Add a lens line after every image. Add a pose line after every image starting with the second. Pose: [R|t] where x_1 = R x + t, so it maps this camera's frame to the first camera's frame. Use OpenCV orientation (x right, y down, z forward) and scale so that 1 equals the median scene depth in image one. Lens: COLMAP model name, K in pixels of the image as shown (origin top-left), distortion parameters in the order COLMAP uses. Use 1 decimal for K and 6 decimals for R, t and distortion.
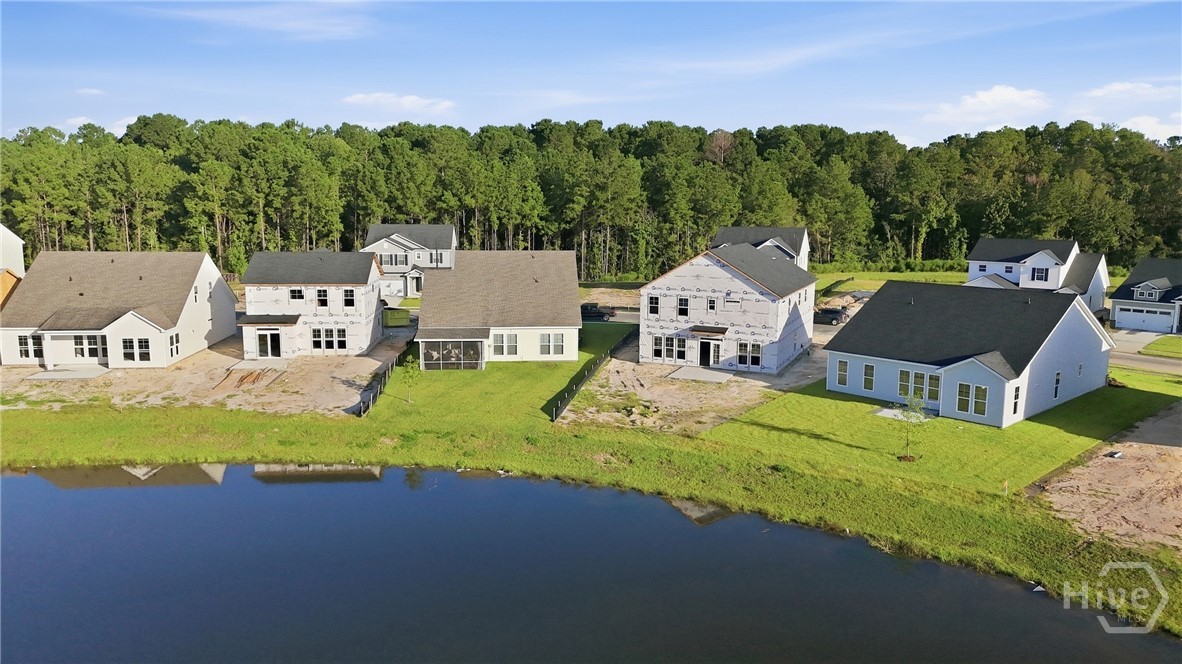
lens RADIAL K [[869.6, 0, 591.0], [0, 869.6, 332.0], [0, 0, 1]] dist [0.102250, -0.114275]
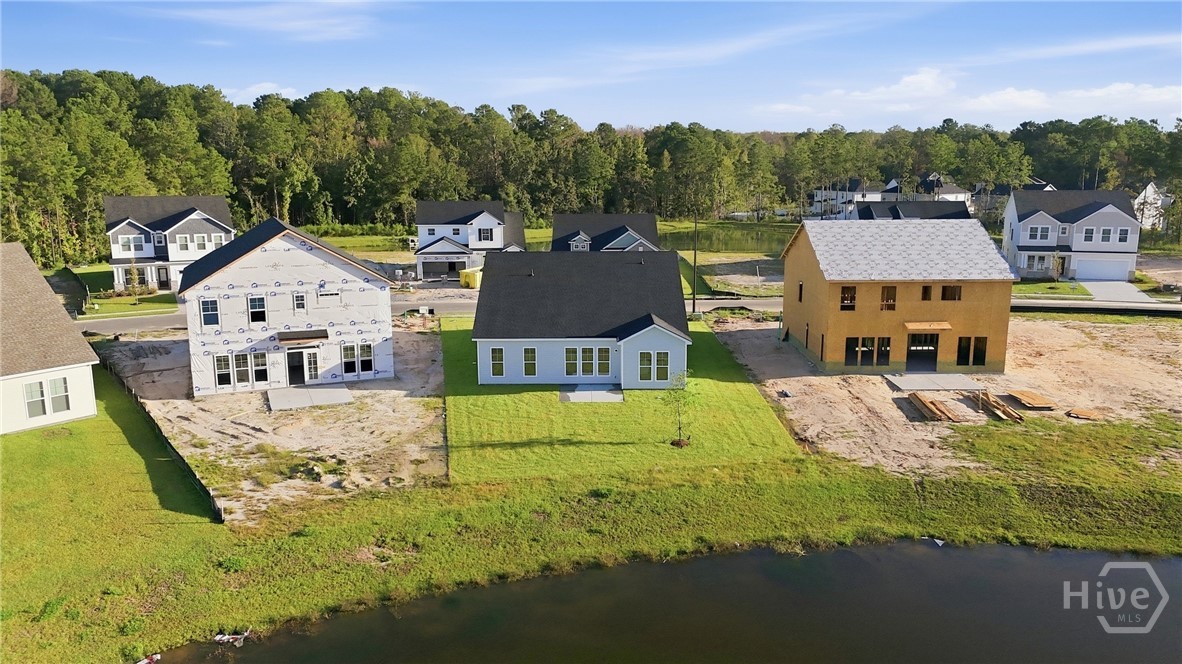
lens RADIAL K [[869.6, 0, 591.0], [0, 869.6, 332.0], [0, 0, 1]] dist [0.102250, -0.114275]
pose [[0.684917, -0.148138, 0.713403, -0.227896], [0.119146, 0.988705, 0.090916, -0.043883], [-0.718813, 0.022729, 0.694832, 0.293683]]
